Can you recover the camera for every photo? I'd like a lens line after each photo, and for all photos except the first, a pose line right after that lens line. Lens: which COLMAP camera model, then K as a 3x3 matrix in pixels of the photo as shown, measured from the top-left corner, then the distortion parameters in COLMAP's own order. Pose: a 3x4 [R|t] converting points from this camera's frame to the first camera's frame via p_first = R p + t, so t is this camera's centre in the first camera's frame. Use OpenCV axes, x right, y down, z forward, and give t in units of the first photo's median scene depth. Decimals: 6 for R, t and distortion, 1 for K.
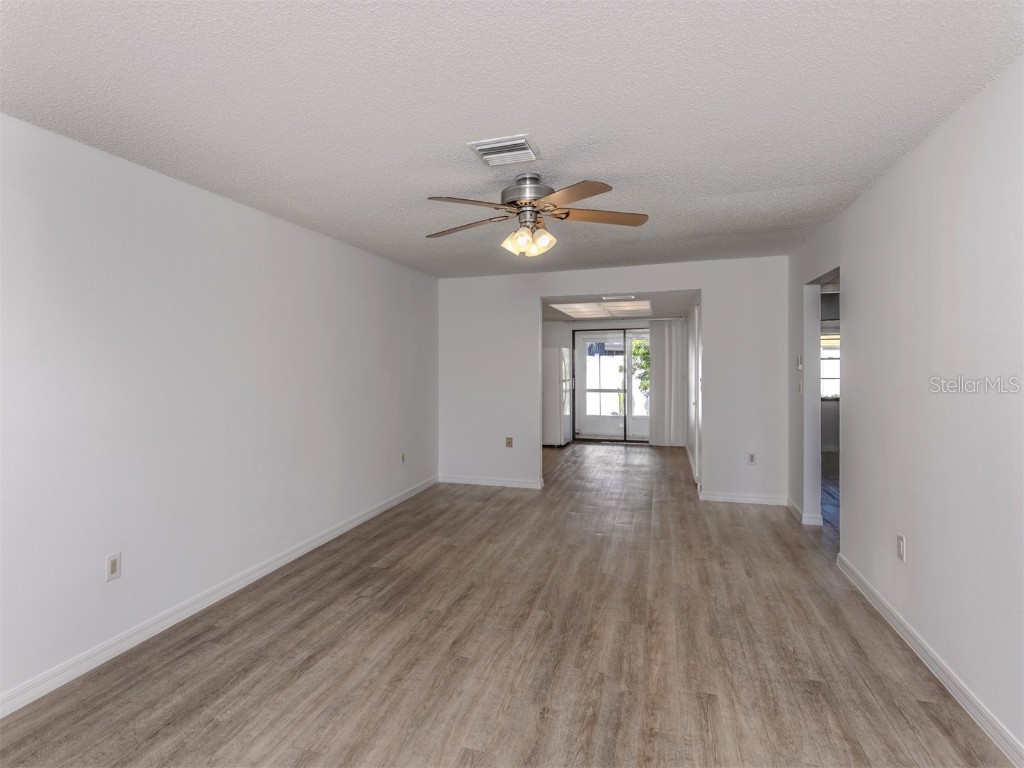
lens RADIAL K [[567.5, 0, 445.9], [0, 567.5, 389.5], [0, 0, 1]] dist [0.009220, -0.001729]
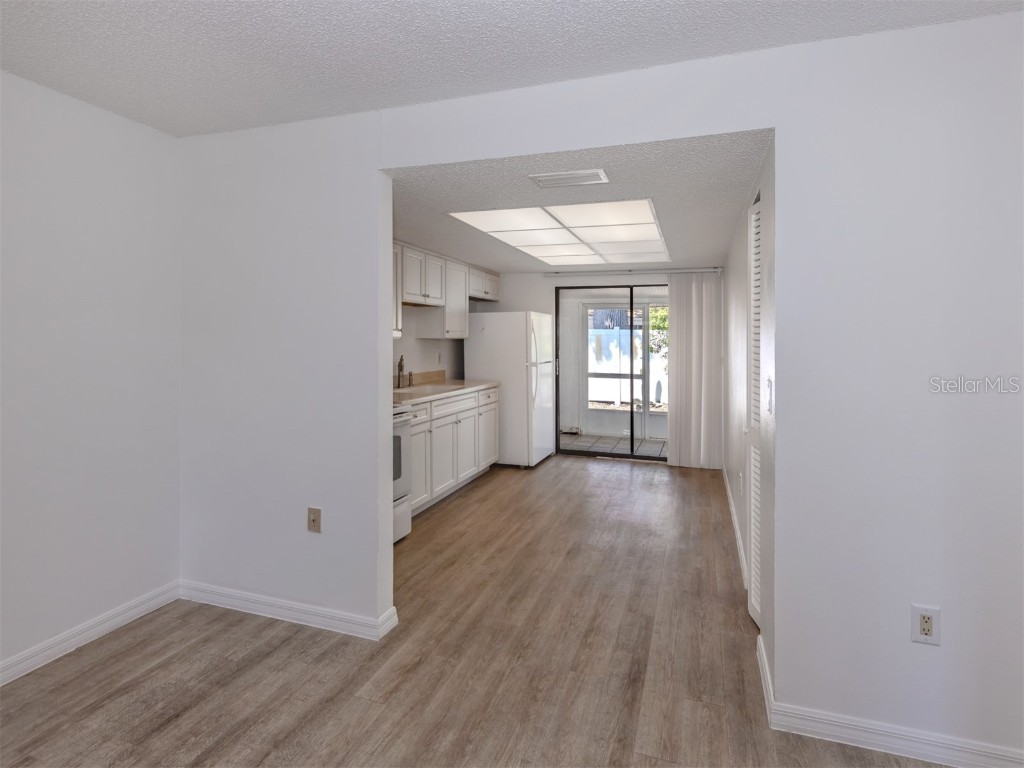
lens RADIAL K [[519.3, 0, 525.4], [0, 519.3, 336.2], [0, 0, 1]] dist [-0.006264, -0.000156]
pose [[0.998987, 0.016986, 0.041680, 0.478094], [-0.015001, 0.998759, -0.047487, -0.051817], [-0.042434, 0.046814, 0.998002, 1.162817]]
